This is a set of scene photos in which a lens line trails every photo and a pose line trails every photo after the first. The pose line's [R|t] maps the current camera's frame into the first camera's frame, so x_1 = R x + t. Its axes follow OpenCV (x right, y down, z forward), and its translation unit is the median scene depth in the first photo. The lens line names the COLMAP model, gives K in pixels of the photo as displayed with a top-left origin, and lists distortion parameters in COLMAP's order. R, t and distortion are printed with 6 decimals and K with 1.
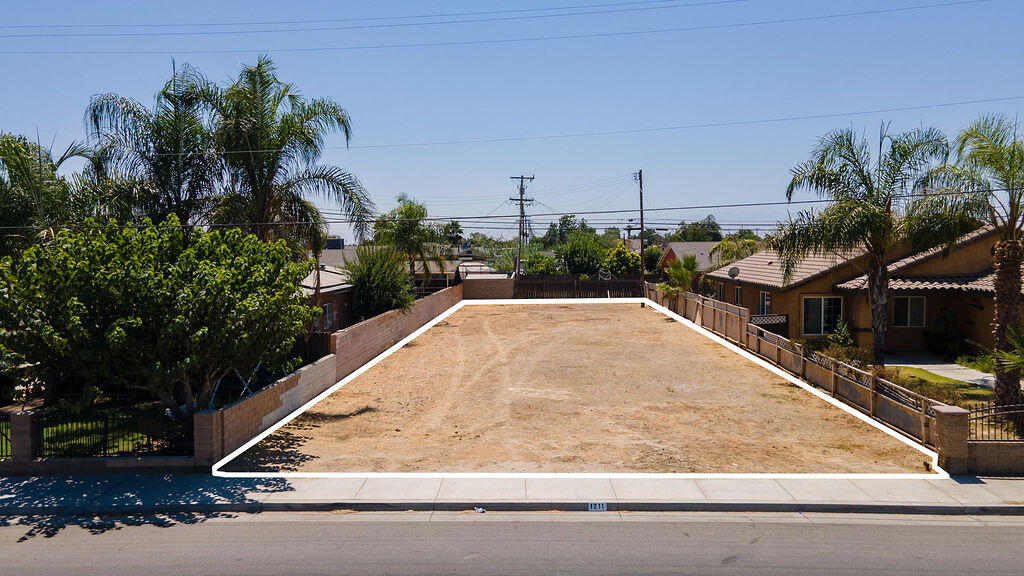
lens RADIAL K [[744.1, 0, 512.0], [0, 744.1, 288.0], [0, 0, 1]] dist [0.057354, 0.000483]
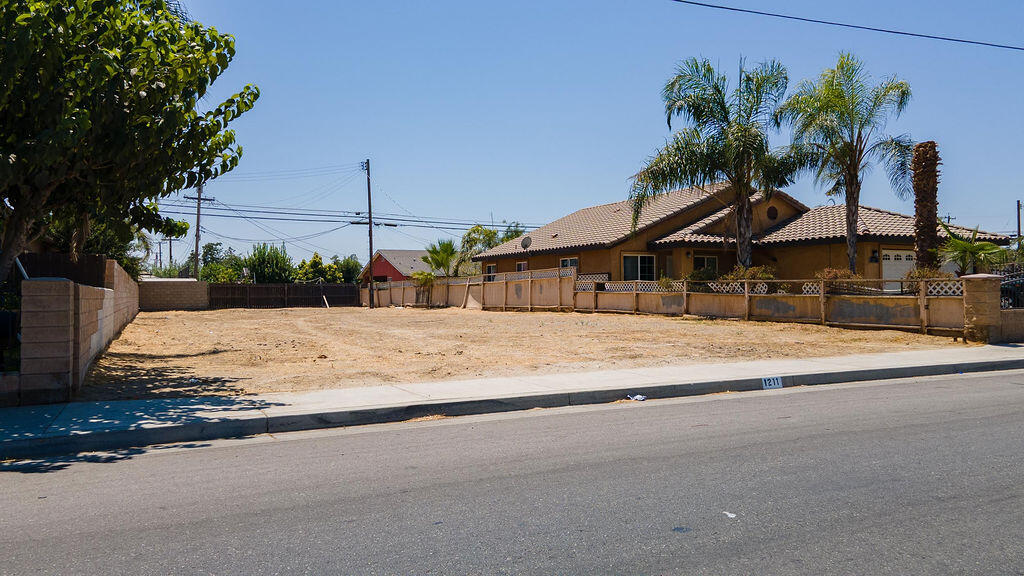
lens RADIAL K [[744.1, 0, 512.0], [0, 744.1, 288.0], [0, 0, 1]] dist [0.057354, 0.000483]
pose [[0.885784, 0.004669, 0.464074, -0.188884], [0.022973, 0.998282, -0.053892, 0.104368], [-0.463529, 0.058398, 0.884155, 0.215369]]
